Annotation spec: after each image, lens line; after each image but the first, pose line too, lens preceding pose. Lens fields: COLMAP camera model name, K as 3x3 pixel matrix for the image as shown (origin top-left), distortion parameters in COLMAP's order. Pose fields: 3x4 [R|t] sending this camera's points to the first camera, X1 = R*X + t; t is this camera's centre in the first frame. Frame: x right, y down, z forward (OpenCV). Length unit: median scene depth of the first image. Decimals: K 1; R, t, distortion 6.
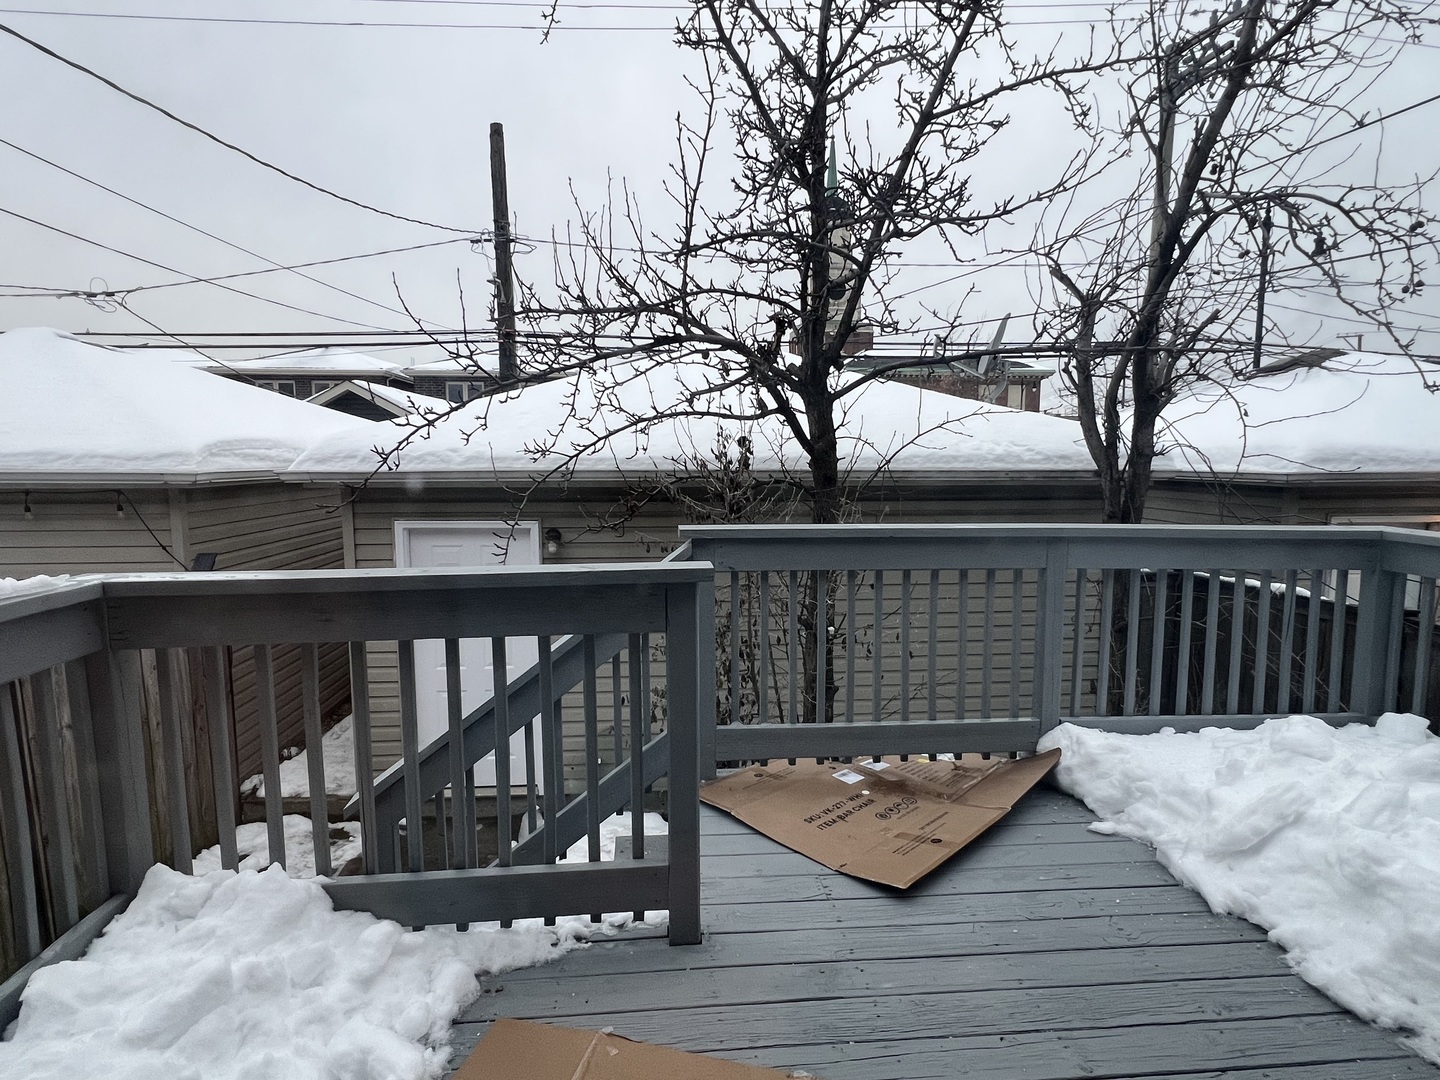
lens RADIAL K [[805.8, 0, 720.0], [0, 805.8, 540.0], [0, 0, 1]] dist [0.001157, 0.000090]
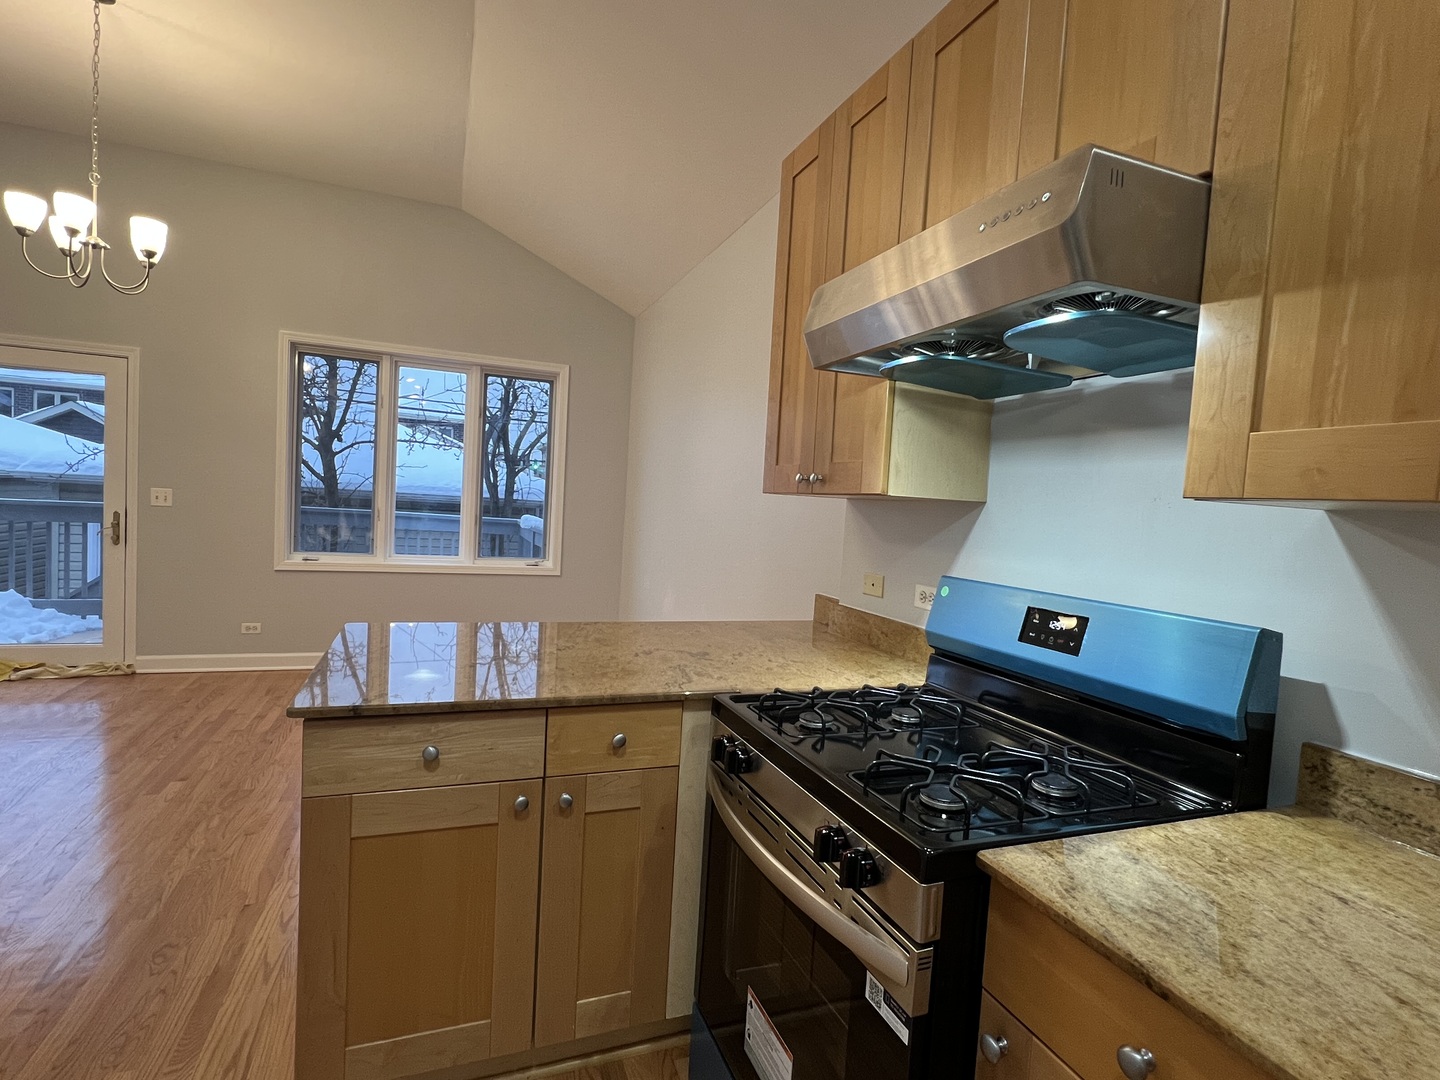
lens RADIAL K [[726.6, 0, 717.7], [0, 726.6, 550.1], [0, 0, 1]] dist [-0.004499, -0.000853]
pose [[0.955903, 0.038176, 0.291191, 0.546684], [-0.029380, 0.998972, -0.034520, 0.108394], [-0.292209, 0.024443, 0.956042, -1.084785]]
